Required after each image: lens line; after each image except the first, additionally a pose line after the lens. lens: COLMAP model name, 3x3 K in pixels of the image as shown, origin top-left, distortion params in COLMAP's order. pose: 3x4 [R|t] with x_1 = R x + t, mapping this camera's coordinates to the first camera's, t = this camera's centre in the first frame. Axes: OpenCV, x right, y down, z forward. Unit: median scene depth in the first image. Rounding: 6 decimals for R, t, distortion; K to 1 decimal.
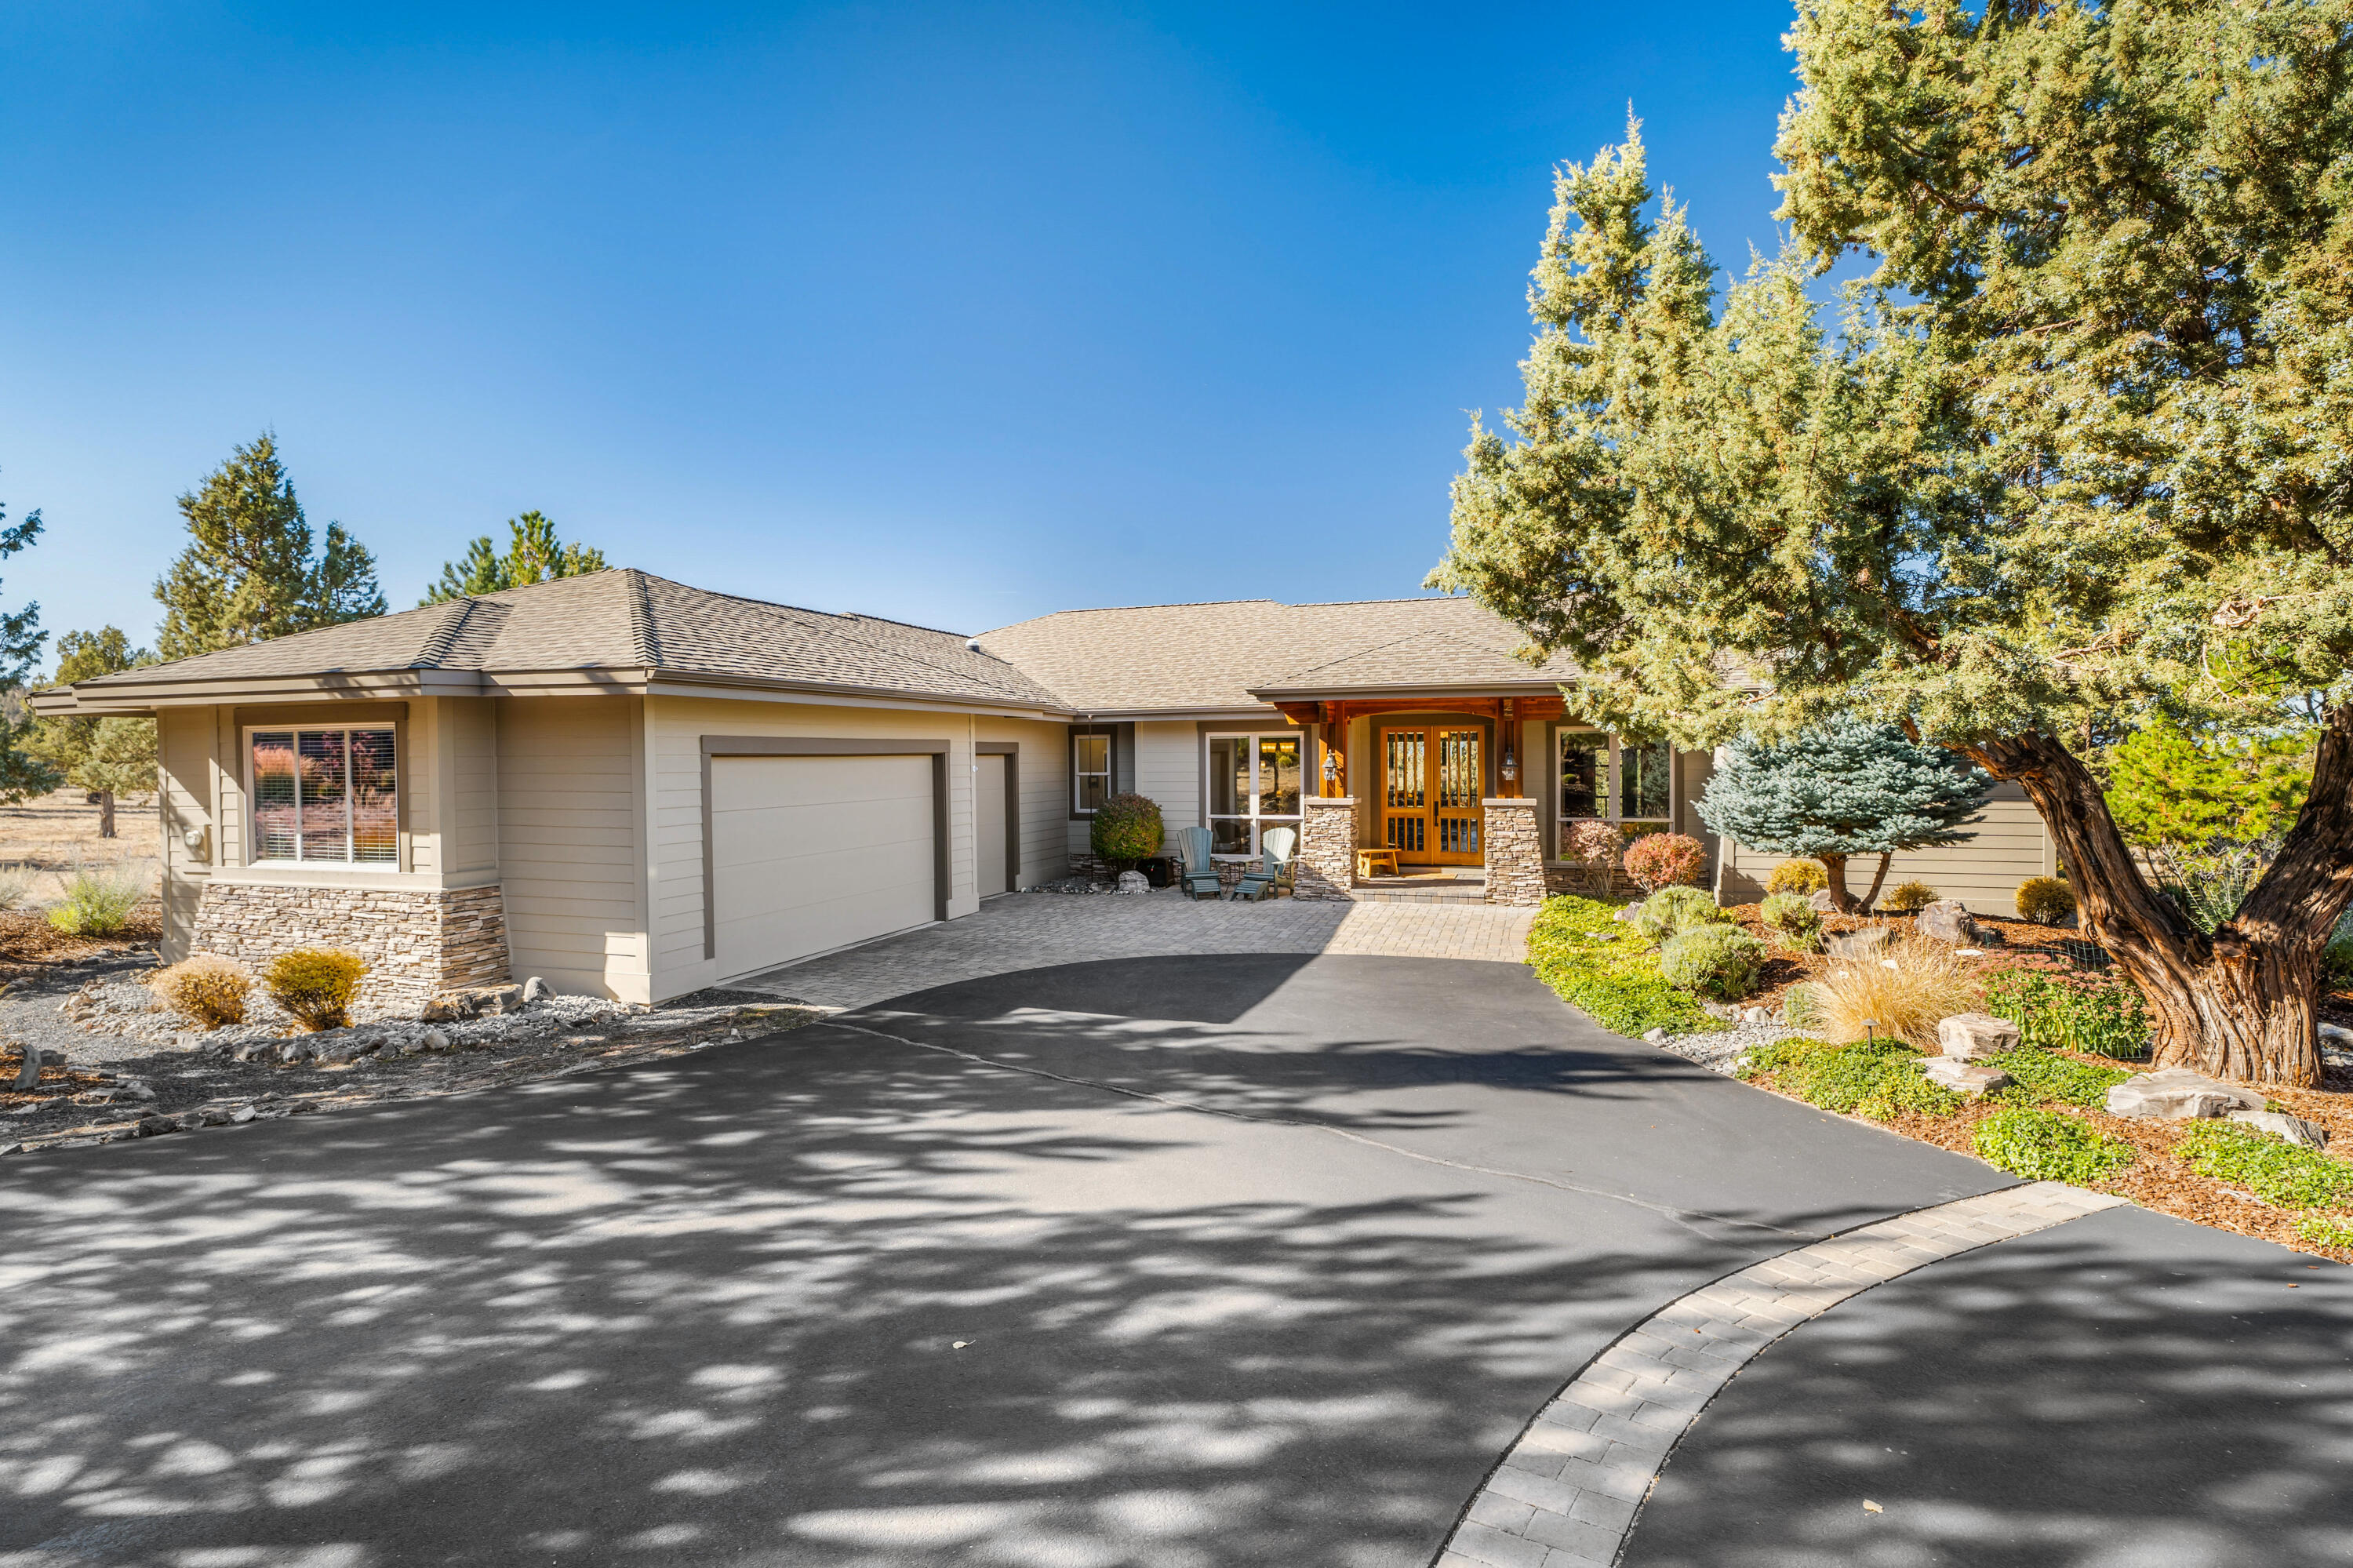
lens RADIAL K [[1163.9, 0, 1174.4], [0, 1163.9, 778.8], [0, 0, 1]] dist [-0.001914, -0.000117]
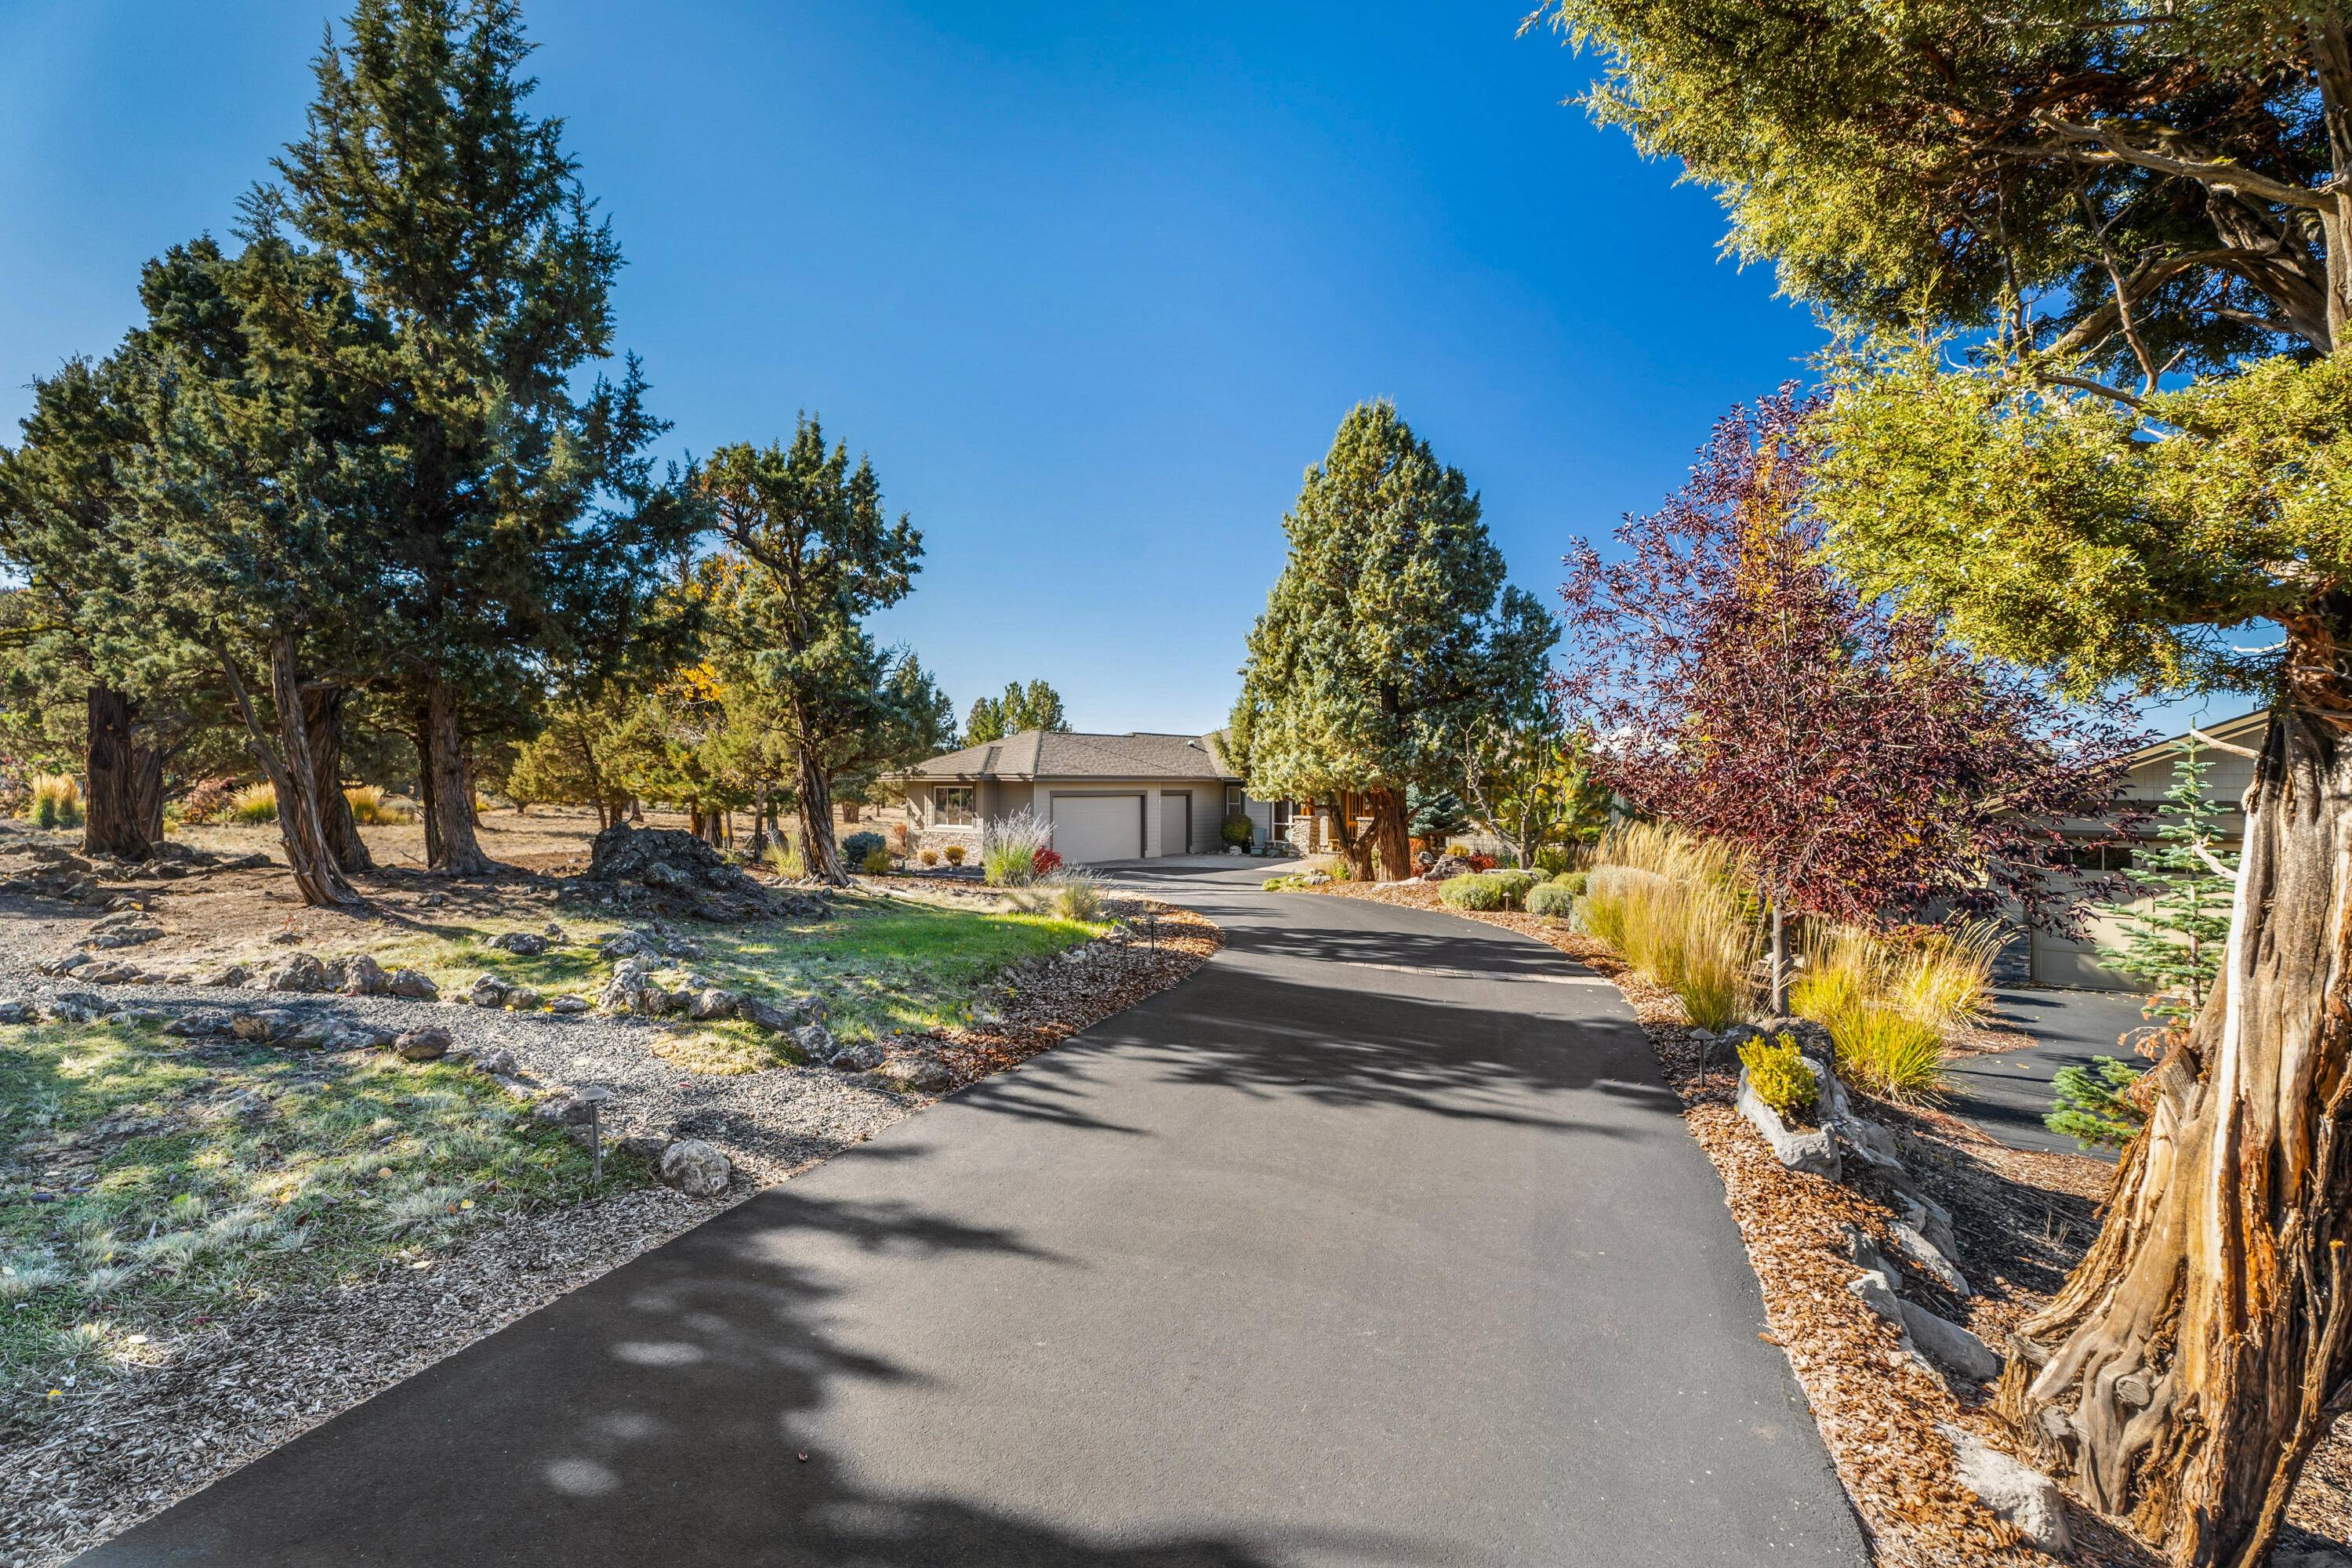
lens RADIAL K [[1073.8, 0, 1174.6], [0, 1073.8, 787.5], [0, 0, 1]] dist [0.020275, -0.000618]
pose [[0.933693, 0.014103, -0.357797, 0.752136], [-0.018372, 0.999795, -0.008534, -0.020432], [0.357603, 0.014542, 0.933761, -1.281865]]
